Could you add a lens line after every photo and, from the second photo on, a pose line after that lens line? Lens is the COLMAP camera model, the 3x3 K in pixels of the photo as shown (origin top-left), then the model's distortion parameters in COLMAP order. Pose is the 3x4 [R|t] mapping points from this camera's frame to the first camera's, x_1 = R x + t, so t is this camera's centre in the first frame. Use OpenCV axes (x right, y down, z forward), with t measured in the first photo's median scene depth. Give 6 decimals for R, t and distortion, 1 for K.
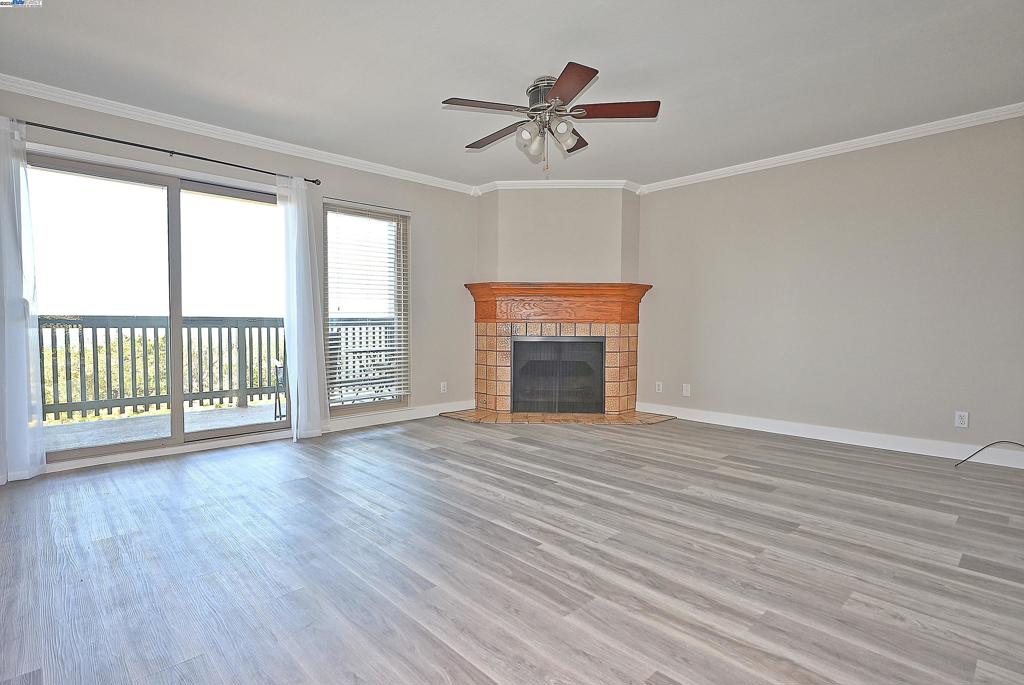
lens RADIAL K [[513.0, 0, 511.5], [0, 513.0, 345.4], [0, 0, 1]] dist [-0.005117, 0.000139]
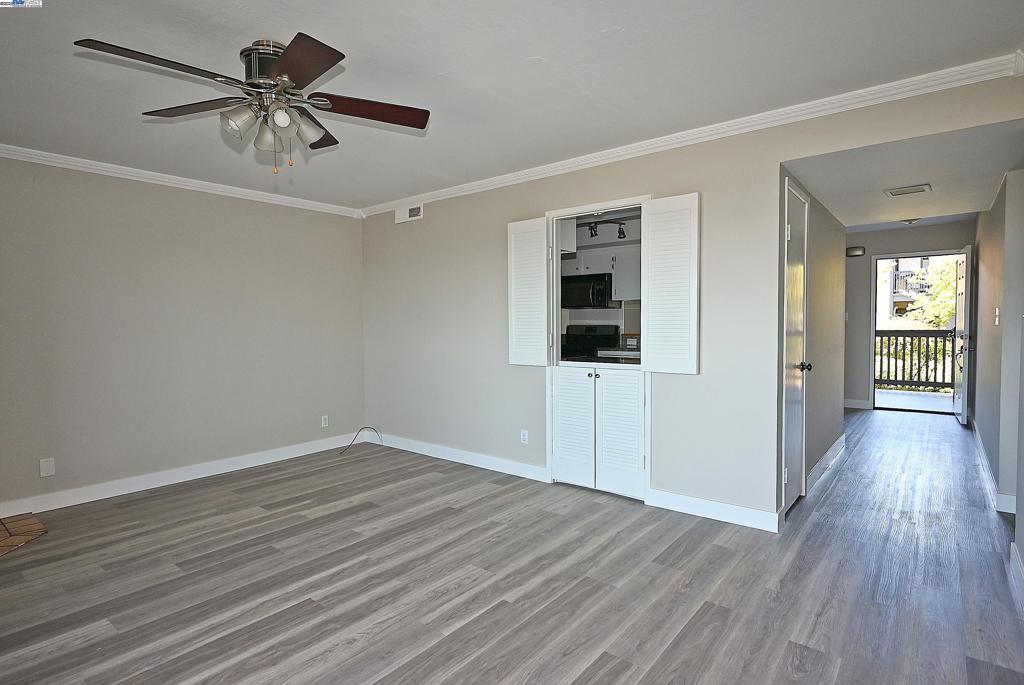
lens RADIAL K [[513.0, 0, 516.3], [0, 513.0, 342.5], [0, 0, 1]] dist [-0.005117, 0.000139]
pose [[-0.124672, -0.039902, 0.991395, -0.747517], [0.051894, 0.997561, 0.046676, -0.143258], [-0.990840, 0.057266, -0.122298, 0.836068]]
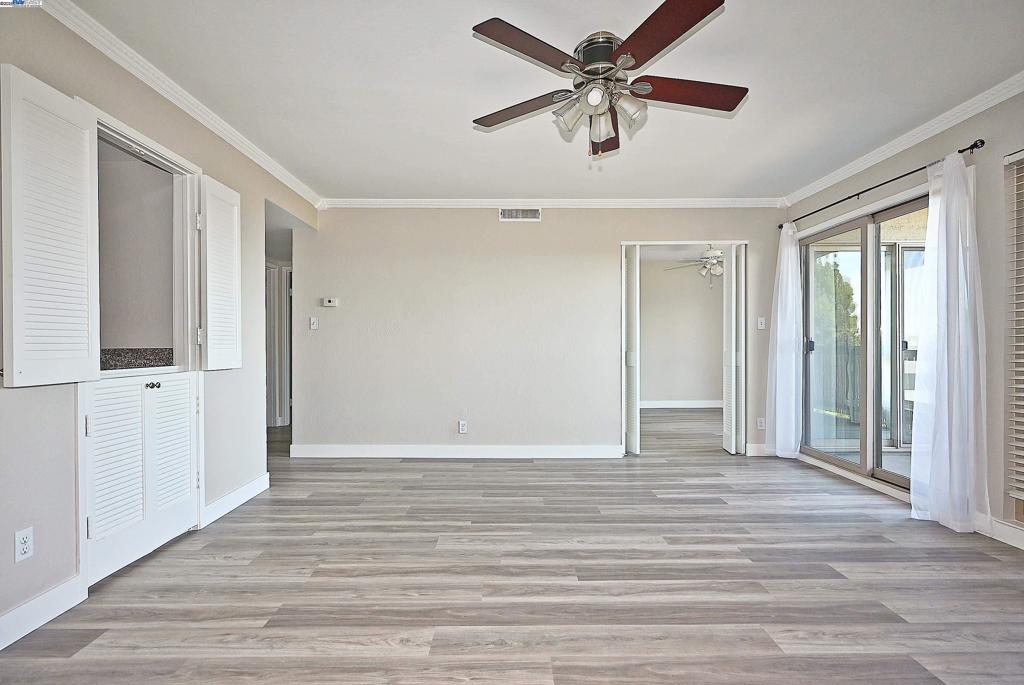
lens RADIAL K [[513.0, 0, 512.3], [0, 513.0, 348.8], [0, 0, 1]] dist [-0.005117, 0.000139]
pose [[-0.691153, 0.002971, -0.722702, 0.748265], [-0.030451, 0.998984, 0.033227, -0.094511], [0.722066, 0.044972, -0.690360, 1.551312]]
